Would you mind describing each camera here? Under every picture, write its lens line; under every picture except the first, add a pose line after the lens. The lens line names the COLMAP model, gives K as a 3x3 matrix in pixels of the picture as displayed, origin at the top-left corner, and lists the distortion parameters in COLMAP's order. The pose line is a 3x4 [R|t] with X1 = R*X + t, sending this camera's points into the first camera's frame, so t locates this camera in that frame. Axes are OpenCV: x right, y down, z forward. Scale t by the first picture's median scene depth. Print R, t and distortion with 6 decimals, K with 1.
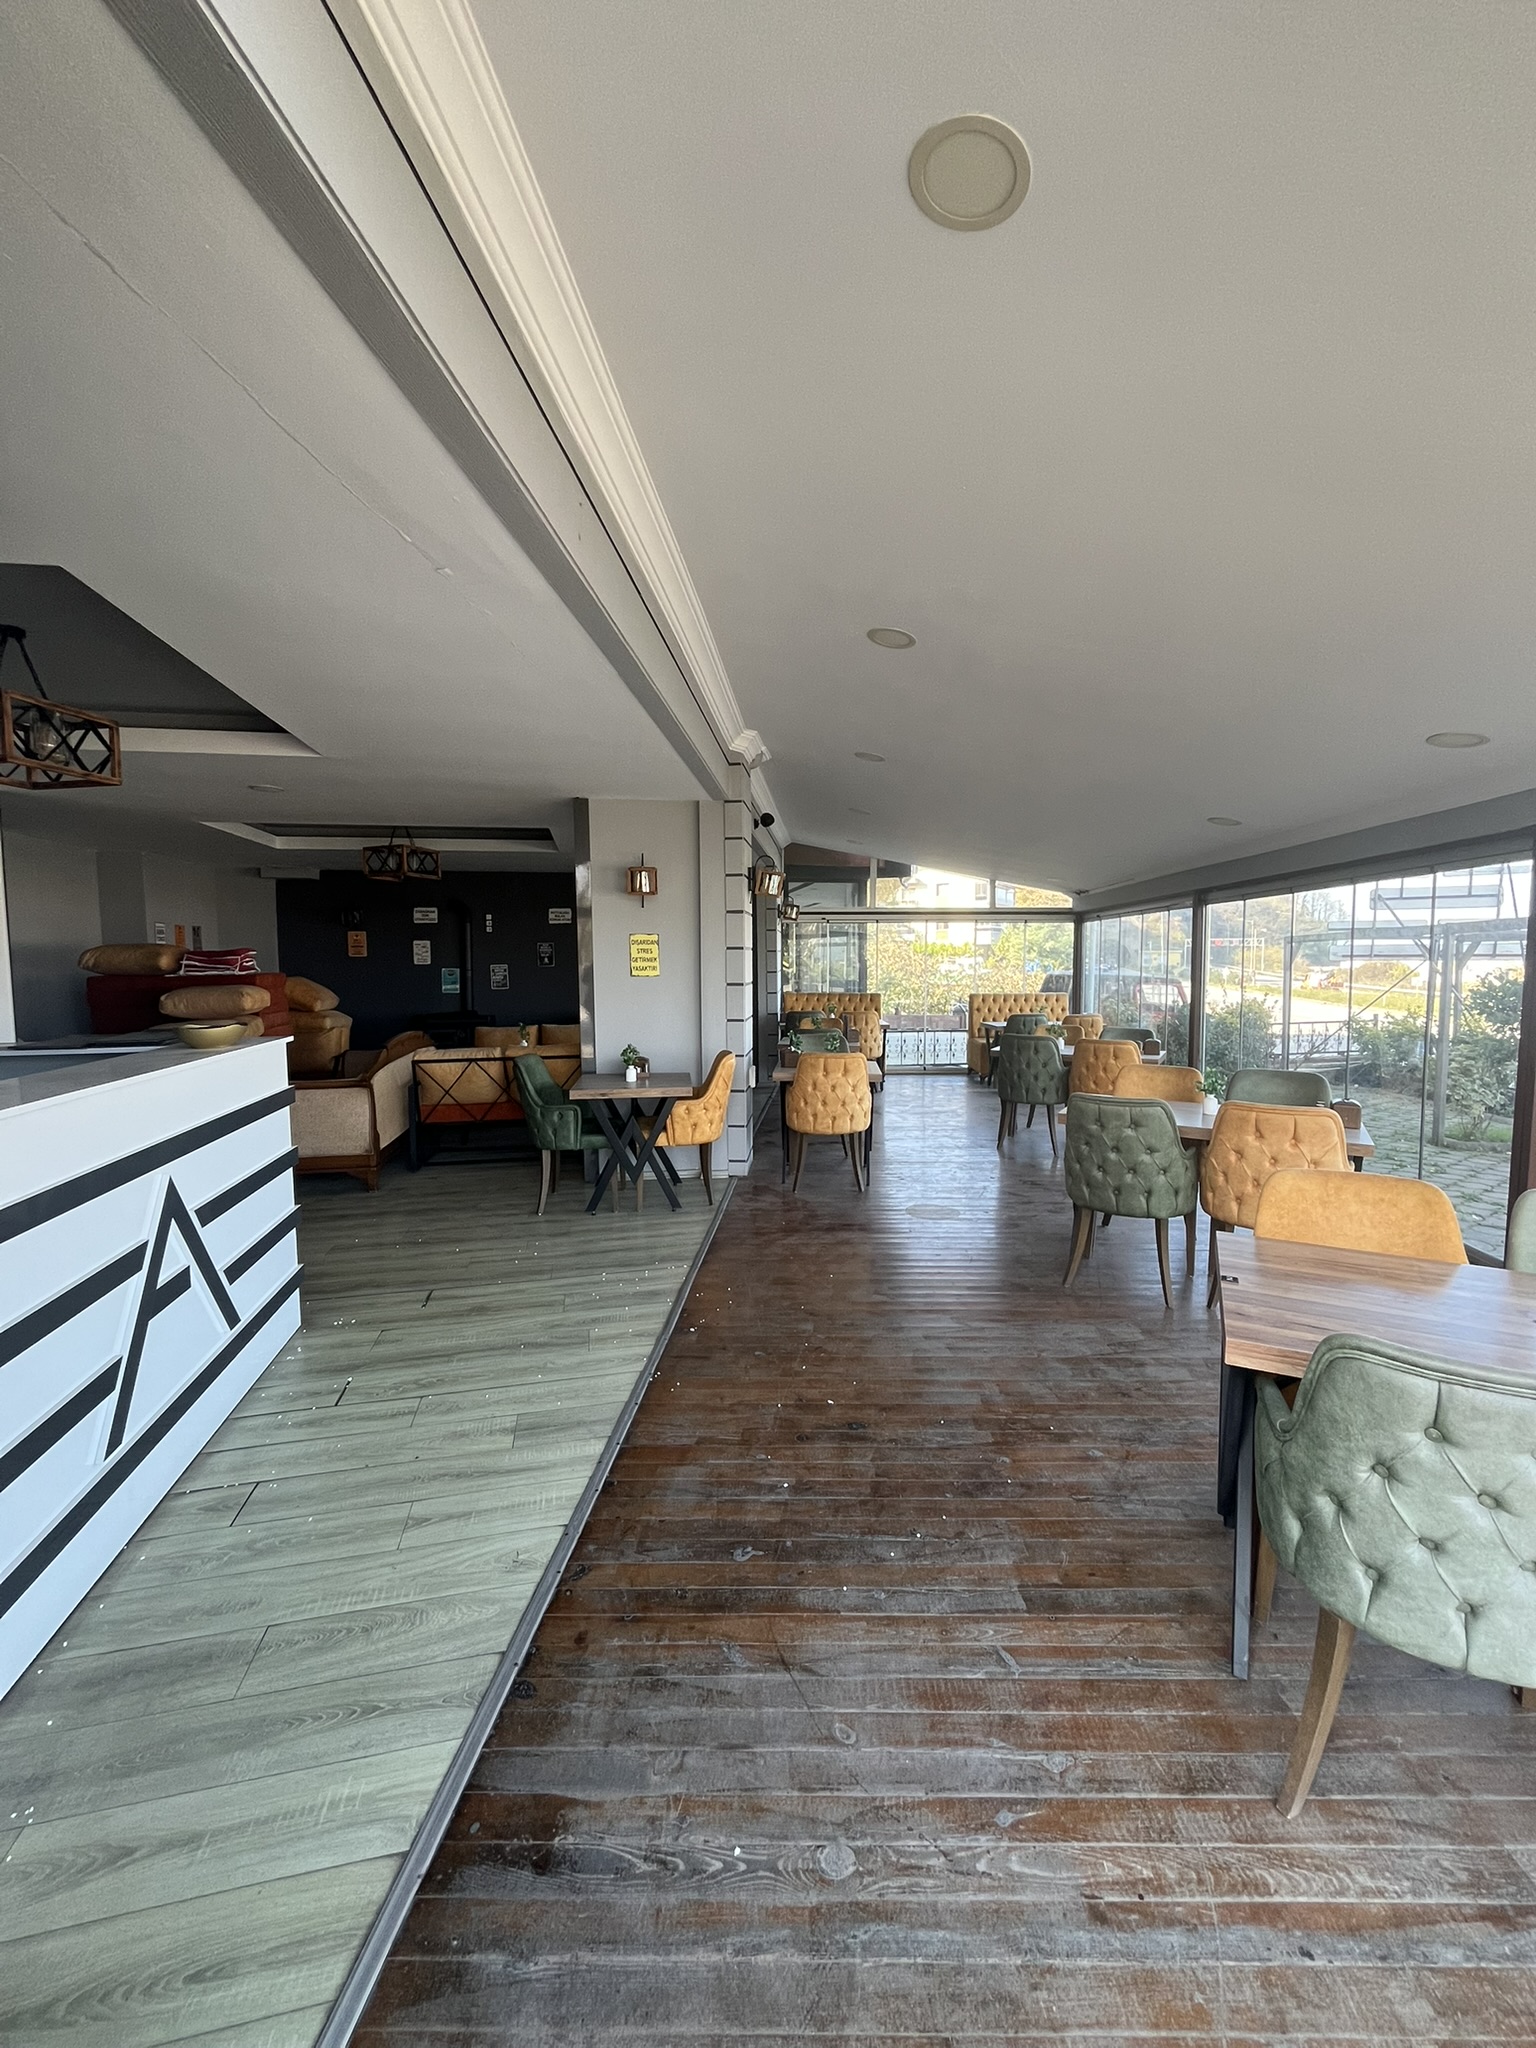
lens RADIAL K [[822.7, 0, 776.3], [0, 822.7, 1028.8], [0, 0, 1]] dist [-0.002387, 0.000385]
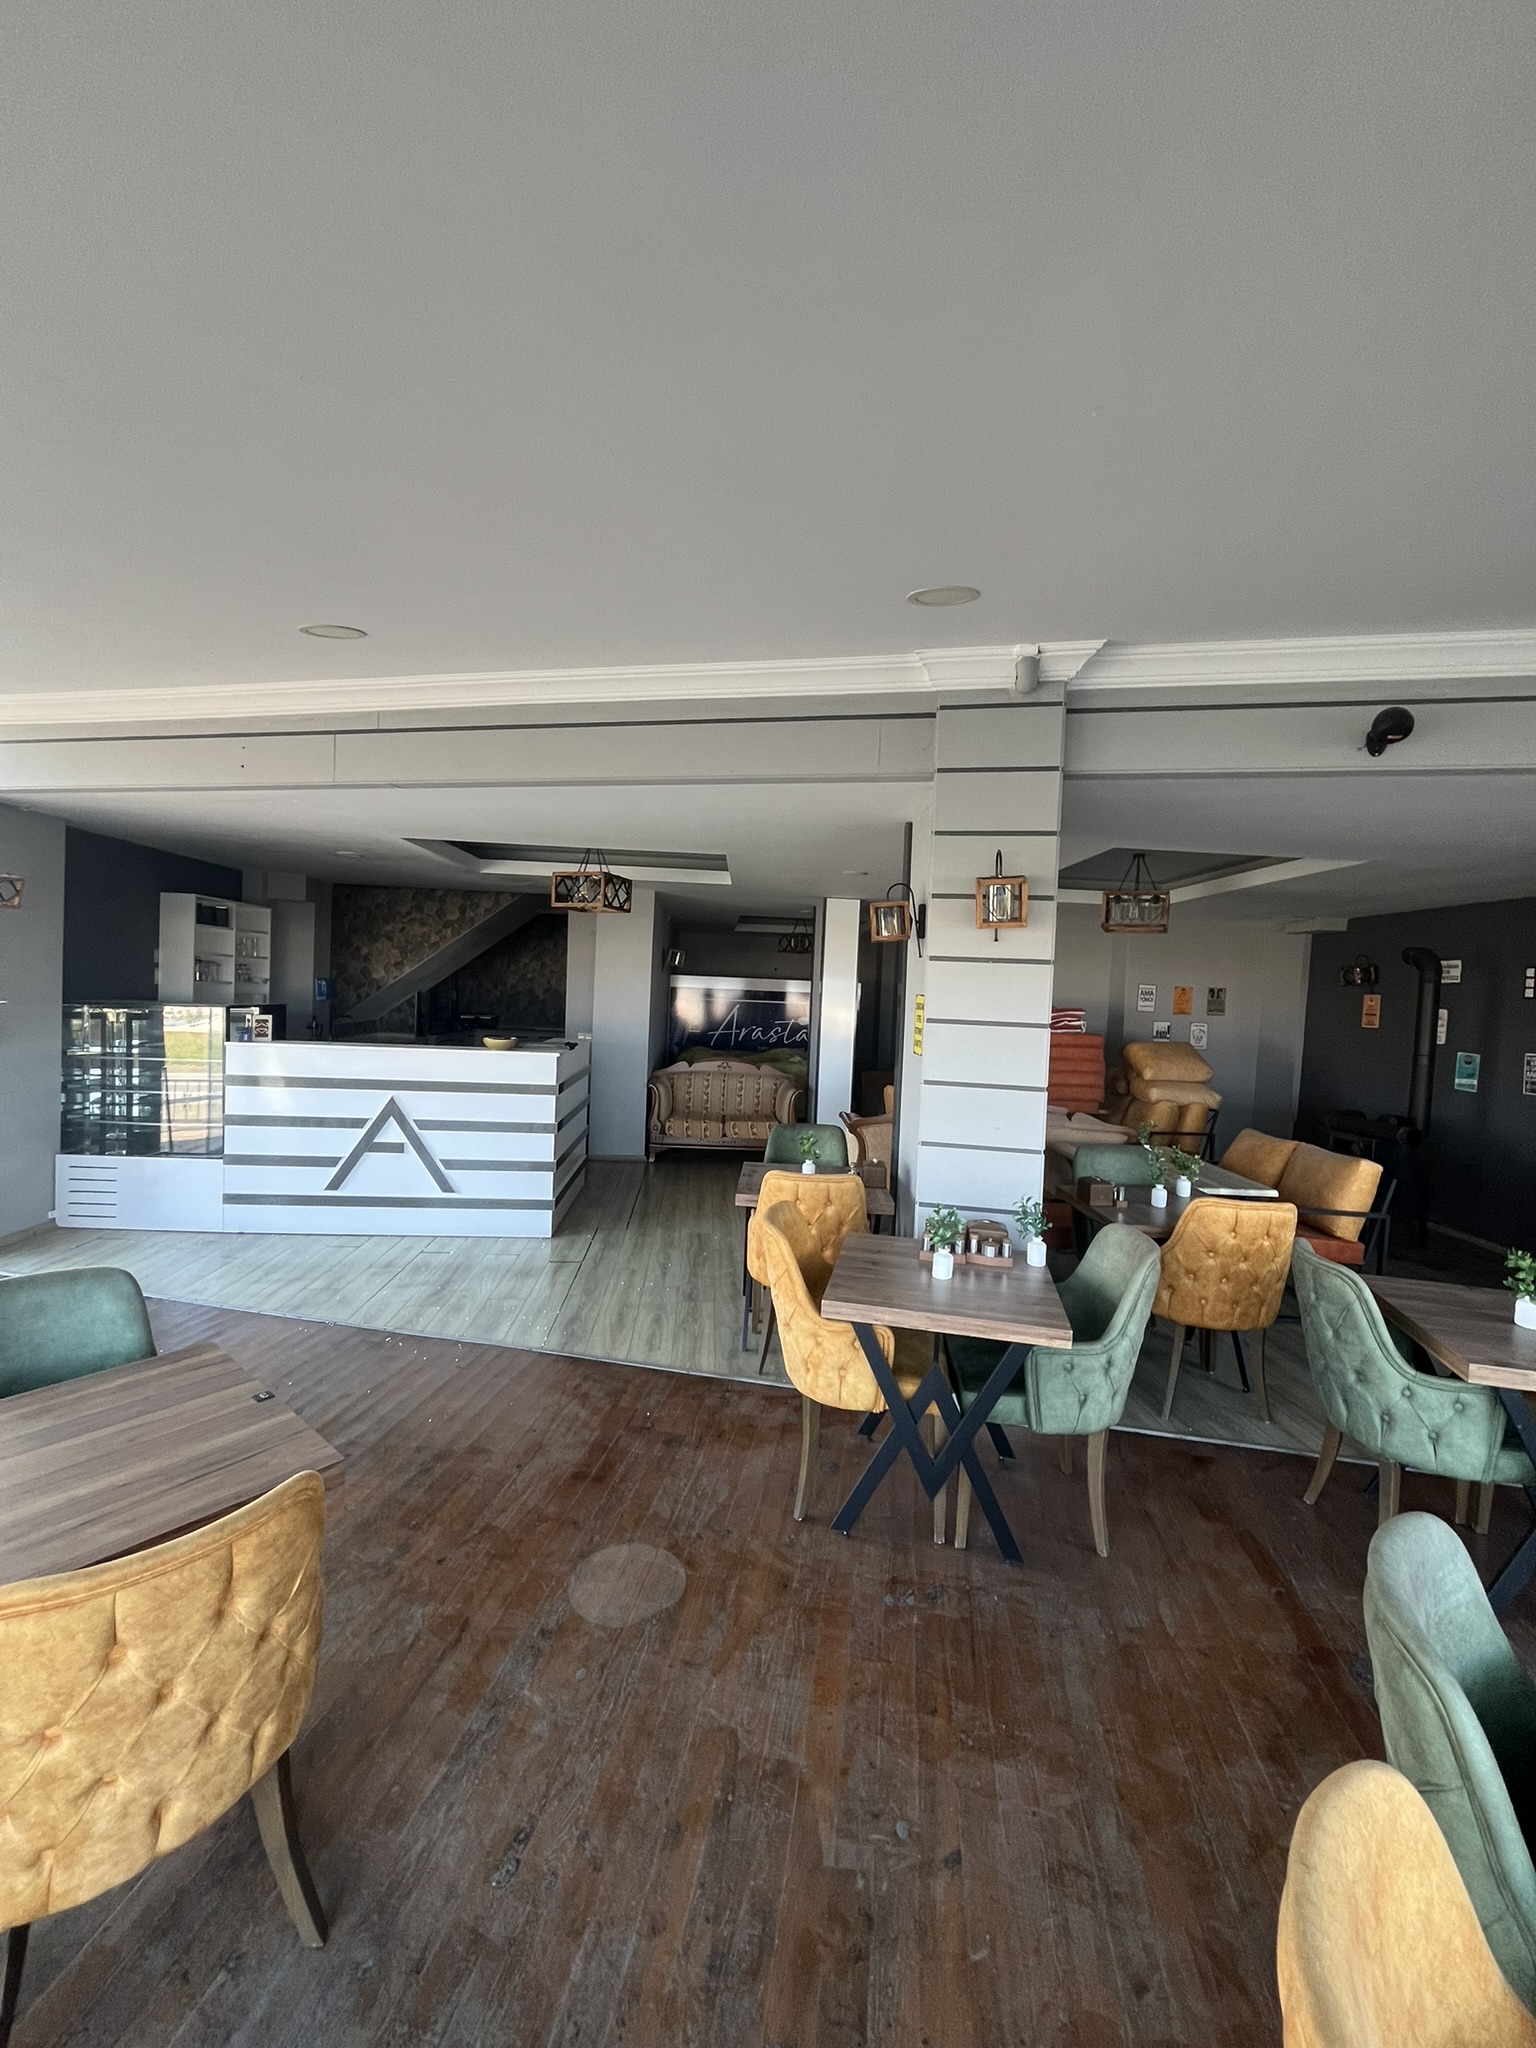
lens RADIAL K [[822.7, 0, 779.9], [0, 822.7, 1019.3], [0, 0, 1]] dist [-0.002387, 0.000385]
pose [[-0.127853, 0.034520, -0.991192, 0.654187], [-0.125937, 0.990739, 0.050749, -0.134021], [0.983765, 0.131316, -0.122322, 1.137417]]
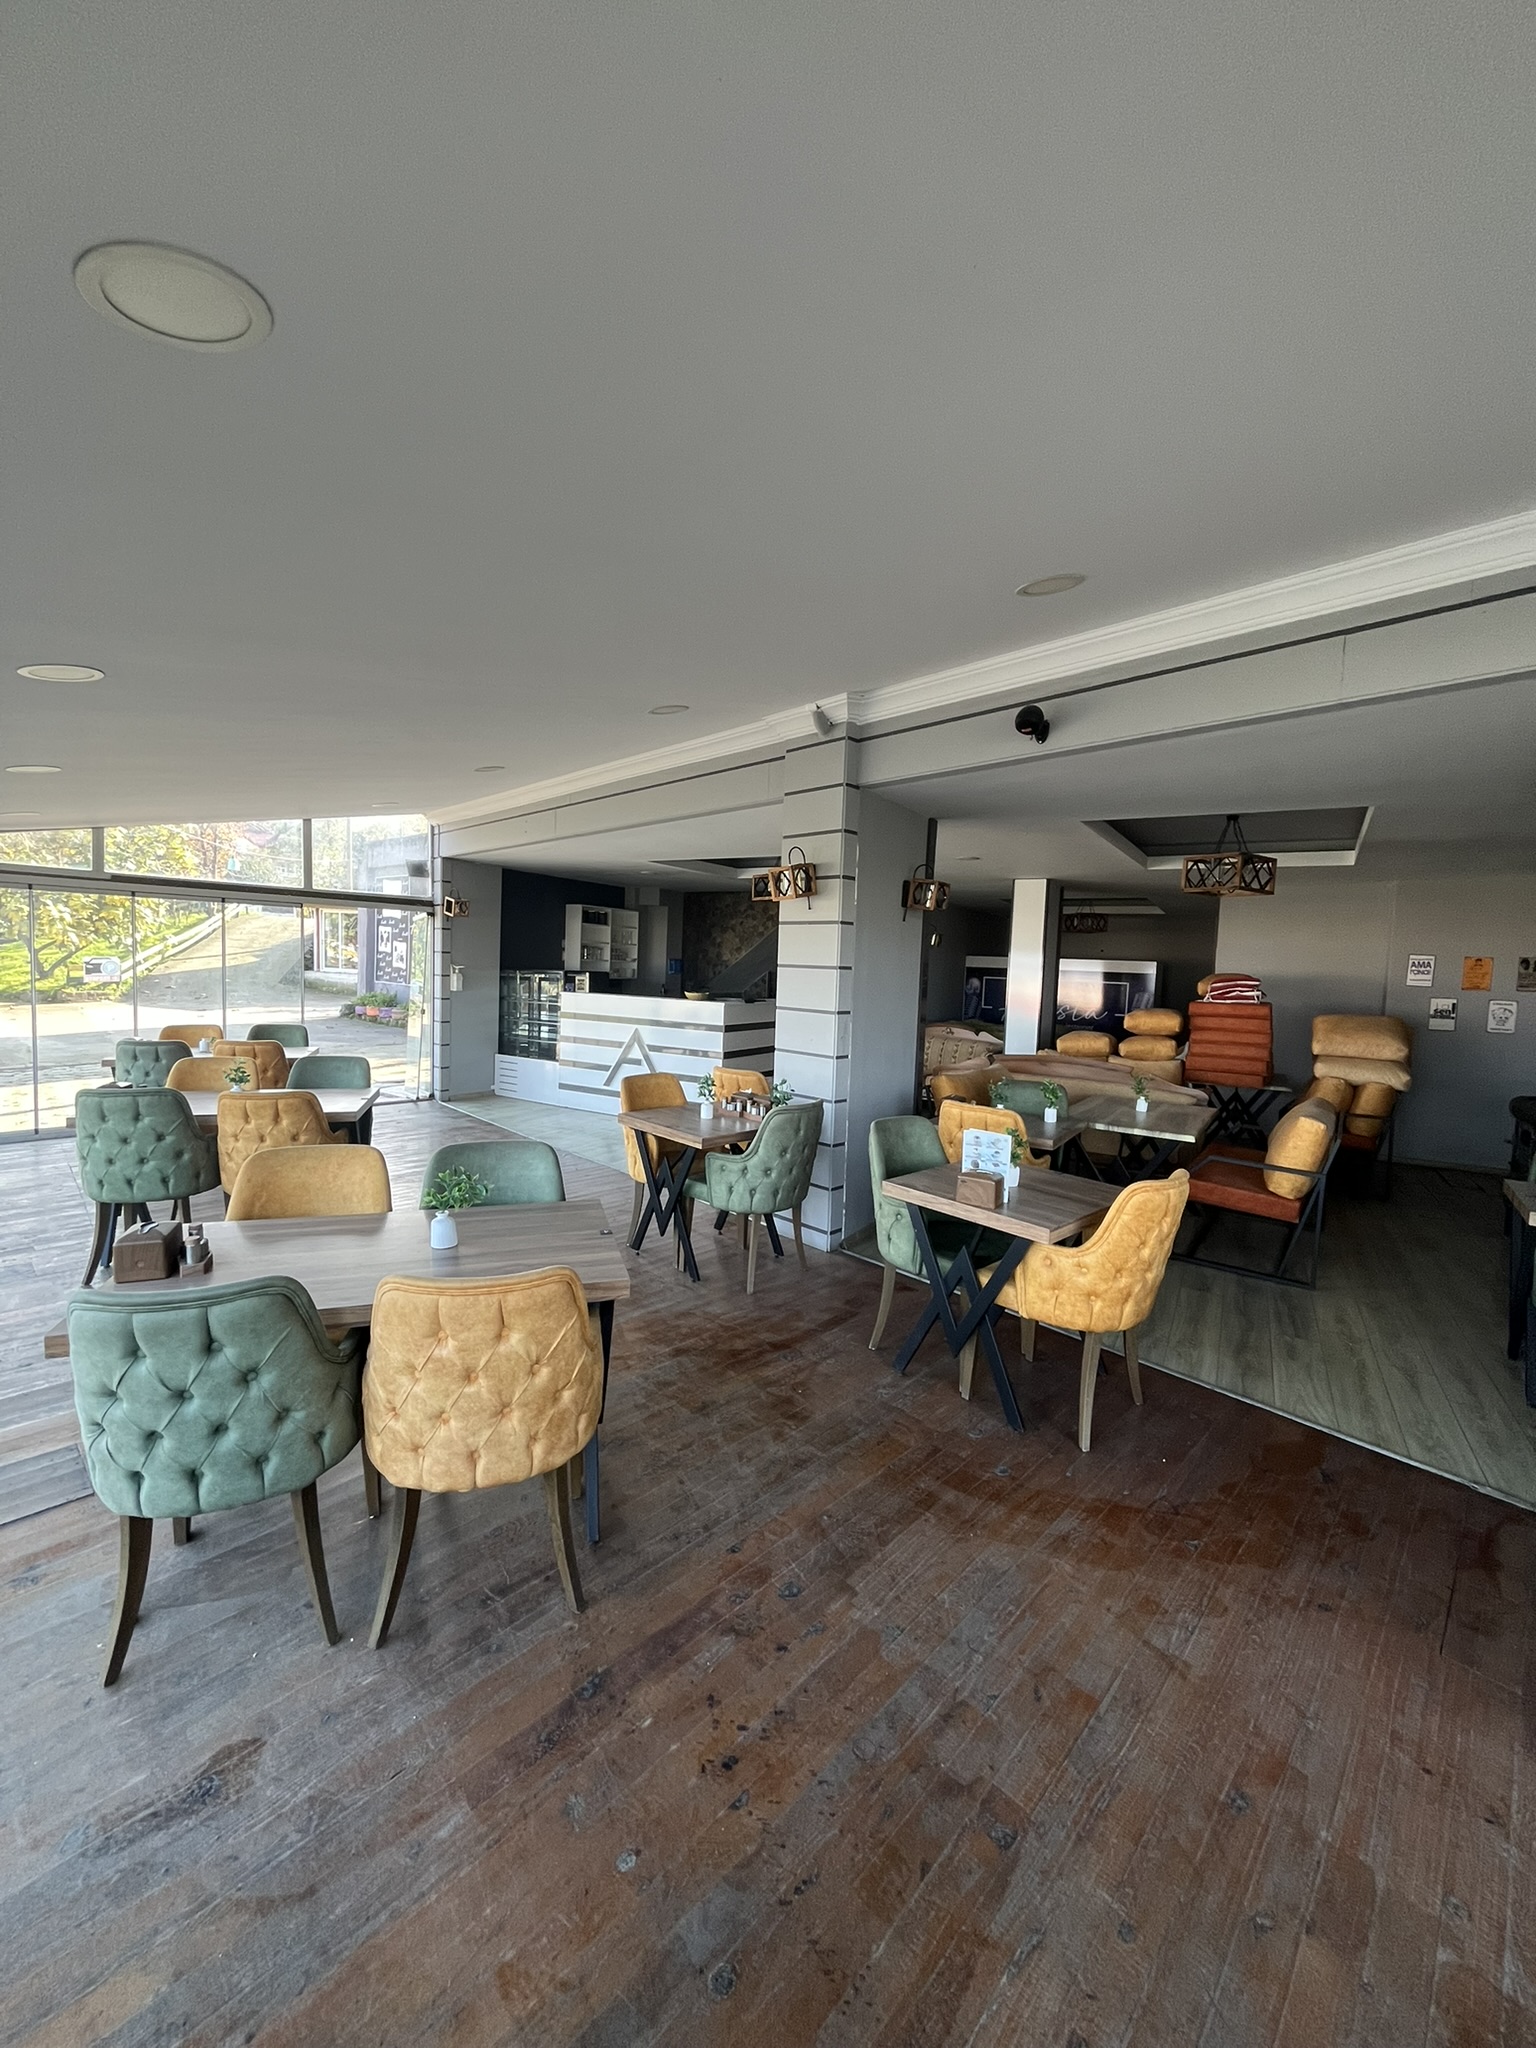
lens RADIAL K [[822.7, 0, 786.0], [0, 822.7, 1019.3], [0, 0, 1]] dist [-0.002387, 0.000385]
pose [[-0.660347, 0.030079, -0.750358, 0.711152], [-0.099360, 0.986913, 0.127002, -0.178220], [0.744359, 0.158421, -0.648716, 1.849263]]
